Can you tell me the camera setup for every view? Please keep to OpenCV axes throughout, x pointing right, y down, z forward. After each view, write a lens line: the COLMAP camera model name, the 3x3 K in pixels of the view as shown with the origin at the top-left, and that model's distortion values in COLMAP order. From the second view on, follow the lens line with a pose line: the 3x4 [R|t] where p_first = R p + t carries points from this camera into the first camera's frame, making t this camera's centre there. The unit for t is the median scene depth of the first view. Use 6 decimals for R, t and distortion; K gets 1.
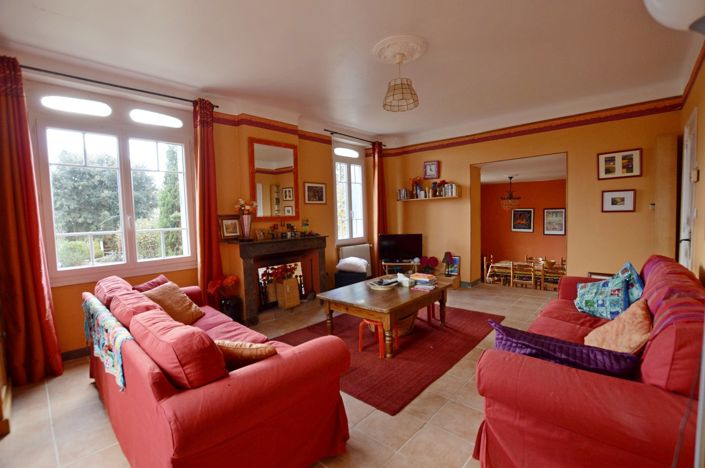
lens RADIAL K [[313.8, 0, 352.5], [0, 313.8, 234.0], [0, 0, 1]] dist [-0.044441, -0.000186]
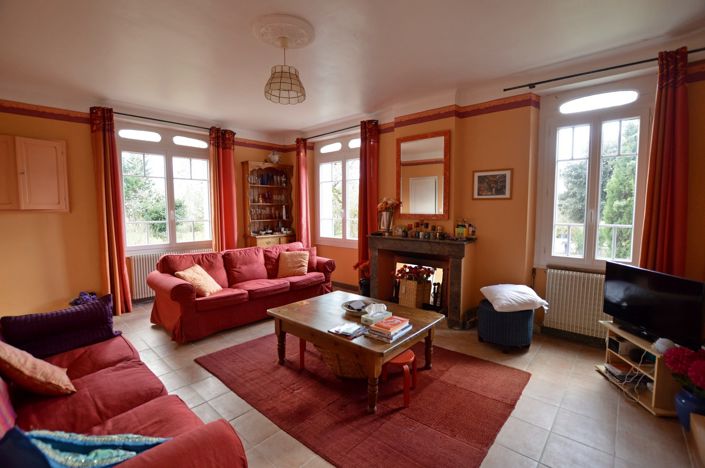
lens RADIAL K [[313.8, 0, 352.5], [0, 313.8, 234.0], [0, 0, 1]] dist [-0.044441, -0.000186]
pose [[0.027128, 0.099003, -0.994717, 0.619945], [-0.061687, 0.993353, 0.097185, -0.068198], [0.997727, 0.058724, 0.033055, 0.684932]]
